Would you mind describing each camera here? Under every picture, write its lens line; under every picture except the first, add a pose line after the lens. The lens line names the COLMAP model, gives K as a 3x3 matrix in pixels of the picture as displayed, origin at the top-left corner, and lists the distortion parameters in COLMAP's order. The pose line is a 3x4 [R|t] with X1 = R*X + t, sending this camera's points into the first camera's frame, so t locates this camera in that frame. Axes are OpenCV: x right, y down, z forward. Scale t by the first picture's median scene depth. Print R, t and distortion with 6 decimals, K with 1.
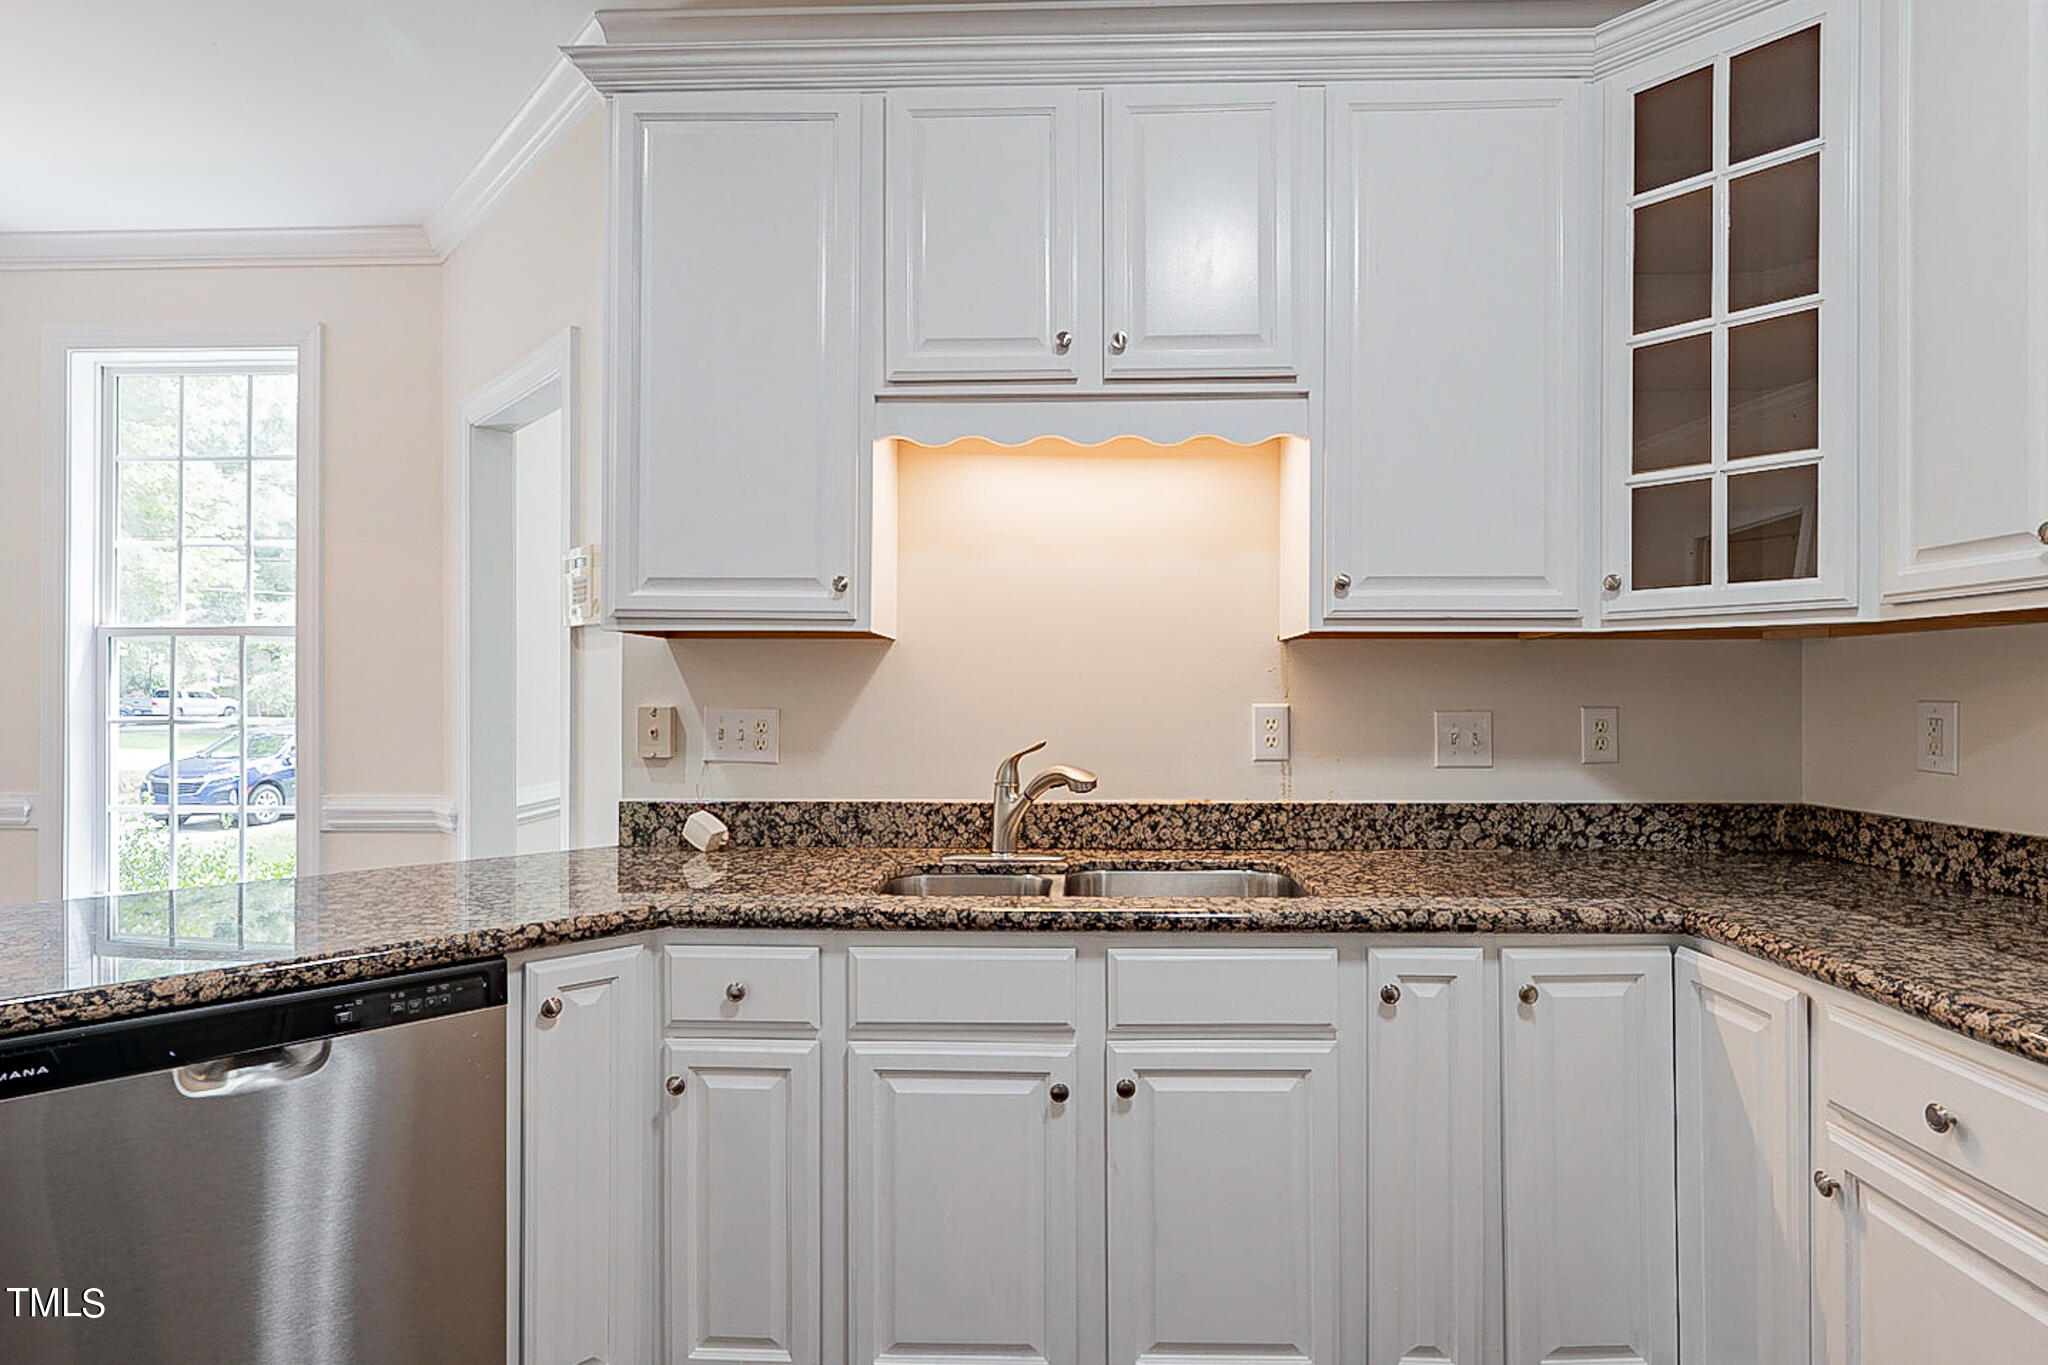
lens RADIAL K [[1059.9, 0, 1021.0], [0, 1059.9, 684.7], [0, 0, 1]] dist [0.000409, 0.001071]
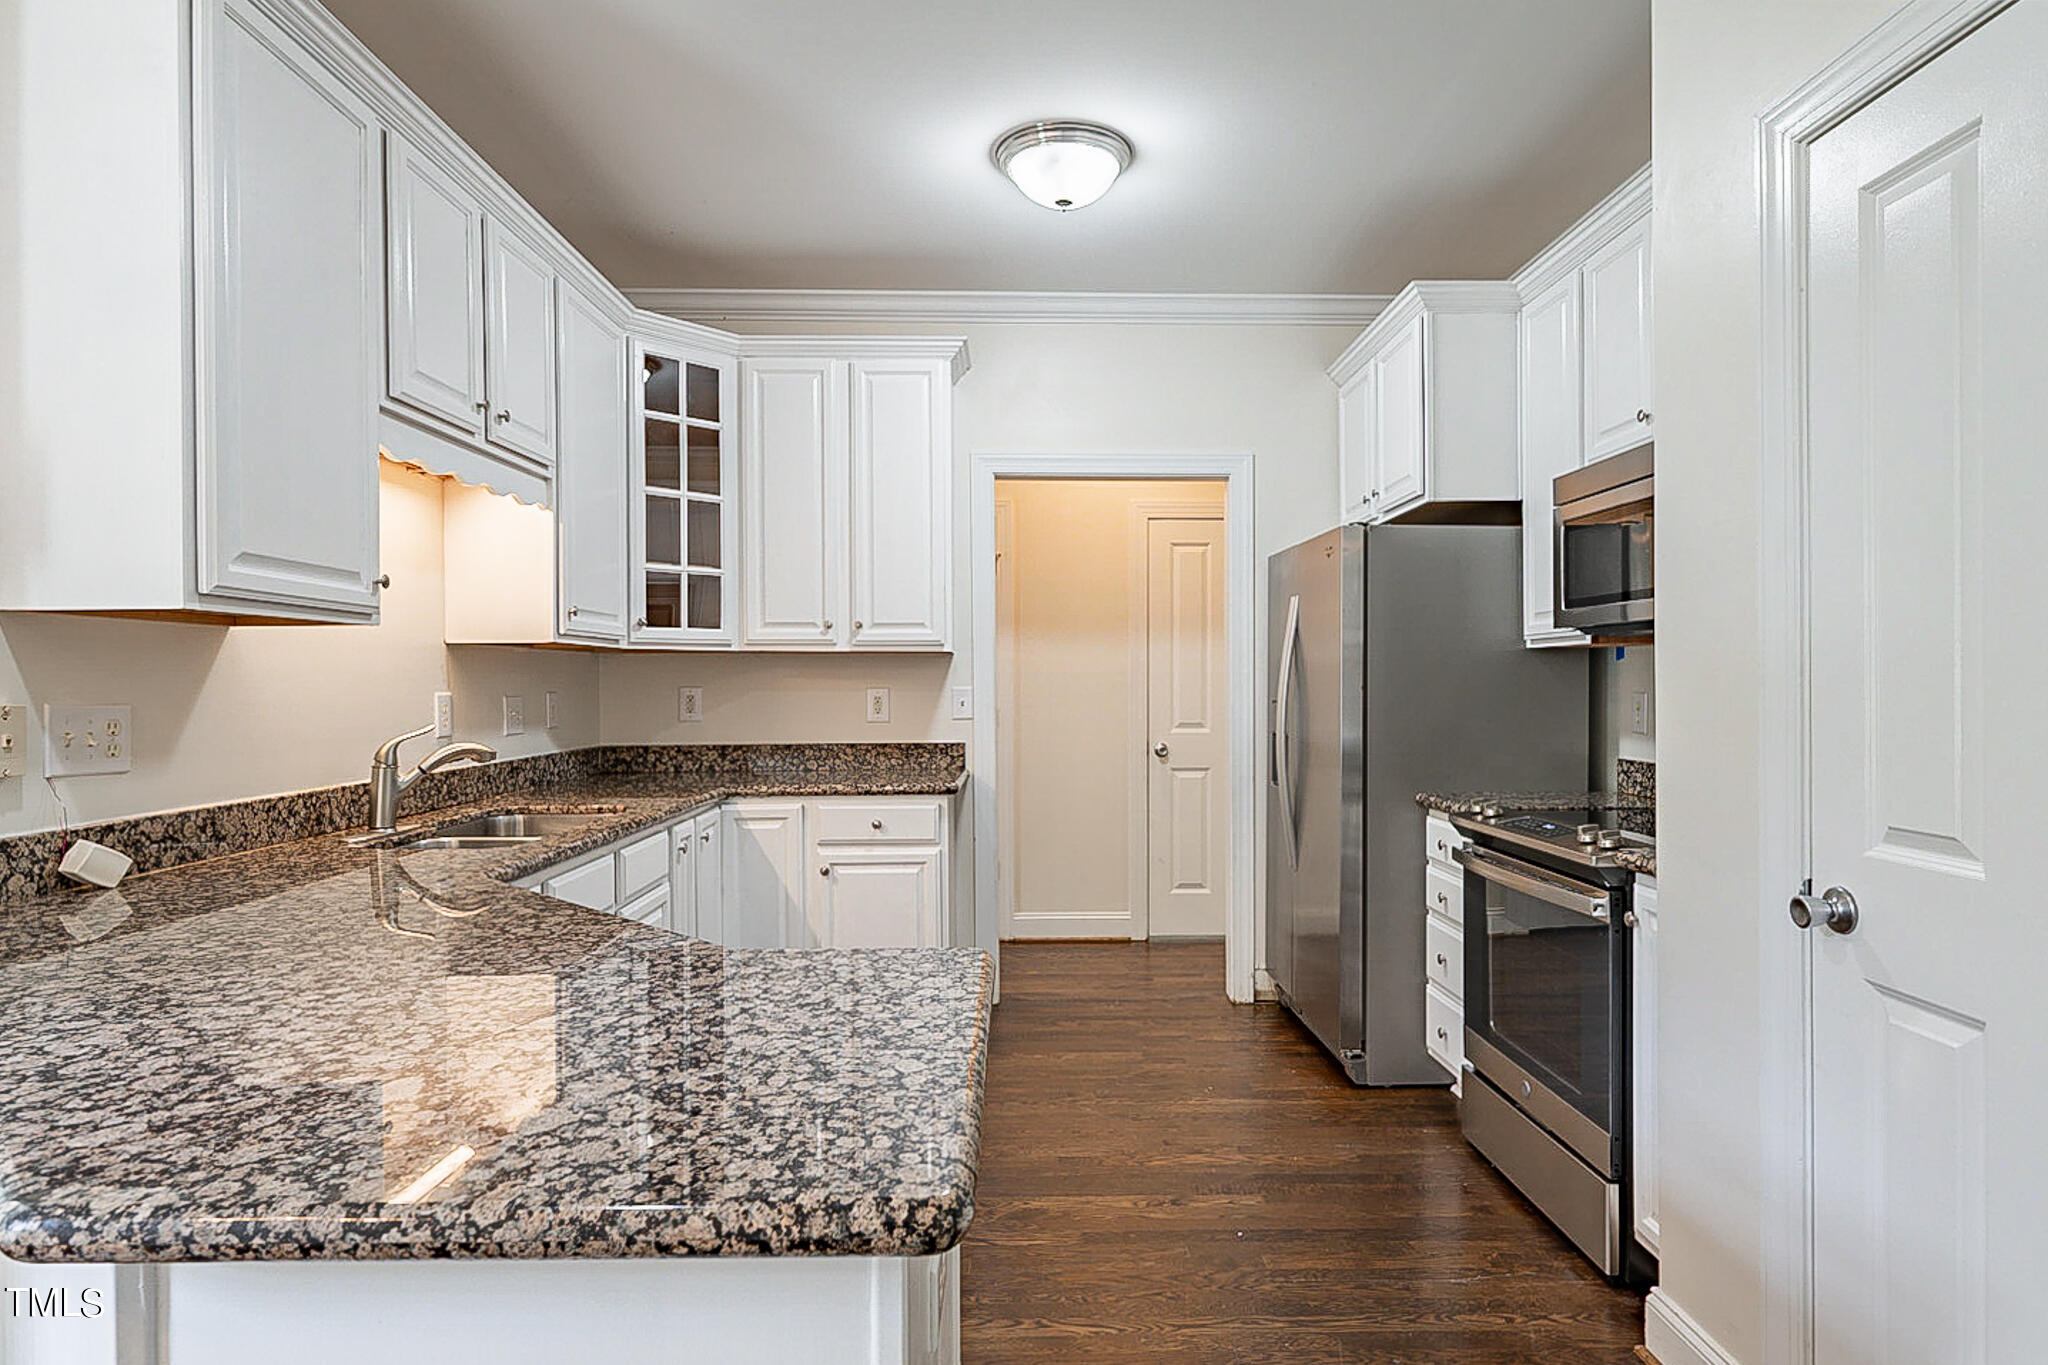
lens RADIAL K [[1117.0, 0, 1025.4], [0, 1117.0, 692.4], [0, 0, 1]] dist [0.000444, 0.000490]
pose [[-0.033886, -0.009361, 0.999382, -1.130101], [-0.002254, 0.999954, 0.009289, 0.003065], [-0.999423, -0.001938, -0.033905, 0.343759]]
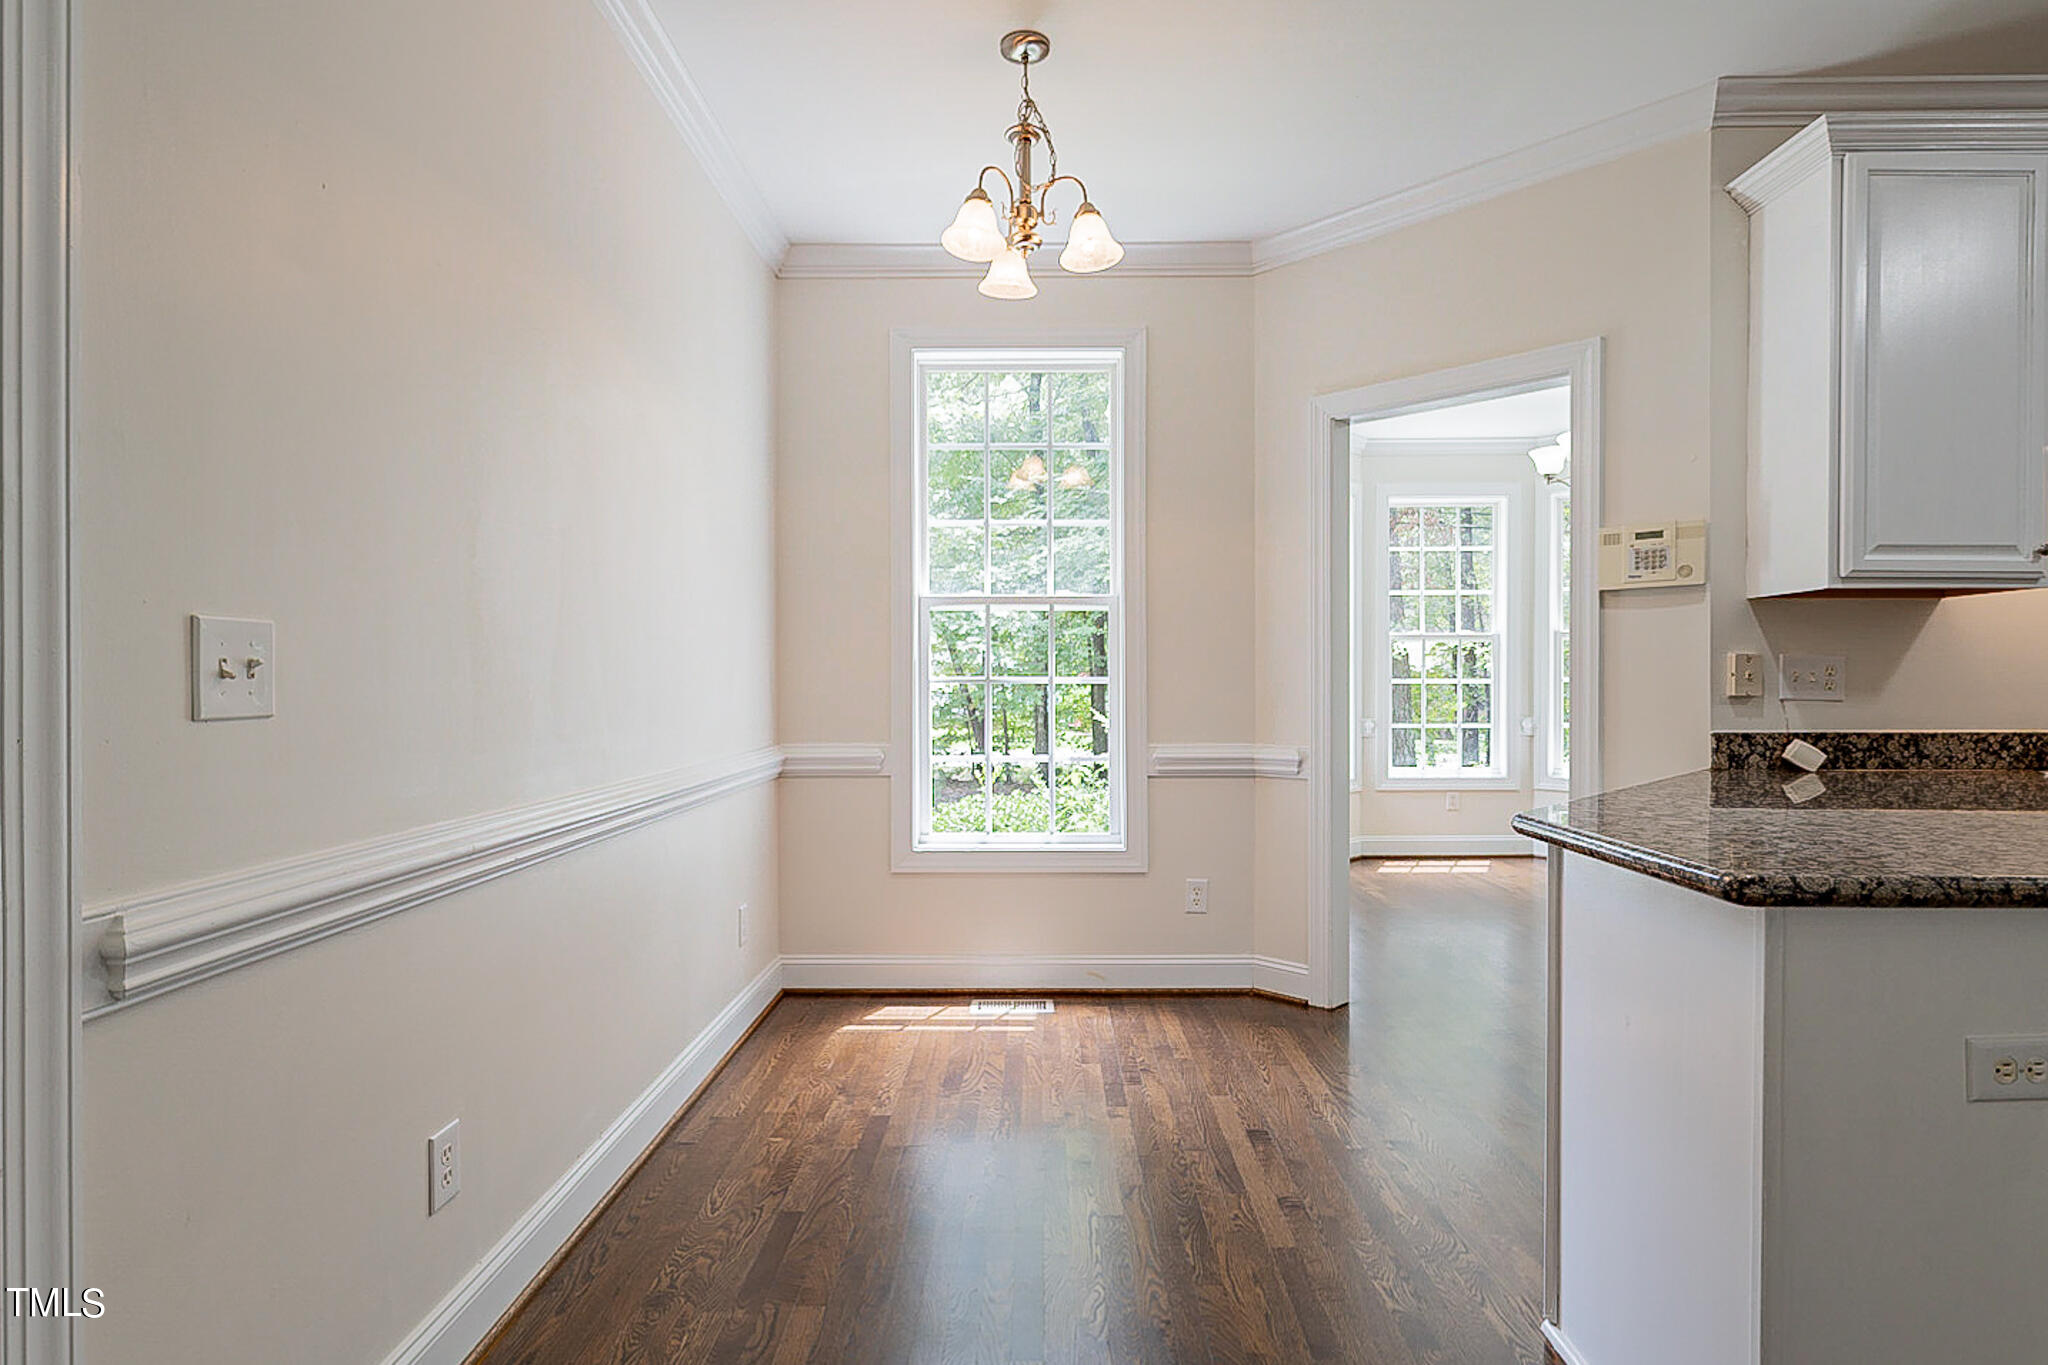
lens RADIAL K [[1059.9, 0, 1030.4], [0, 1059.9, 691.9], [0, 0, 1]] dist [0.000409, 0.001071]
pose [[0.999670, -0.000582, 0.025686, -1.210964], [0.000249, 0.999916, 0.012964, 0.048201], [-0.025692, -0.012954, 0.999586, -0.195205]]
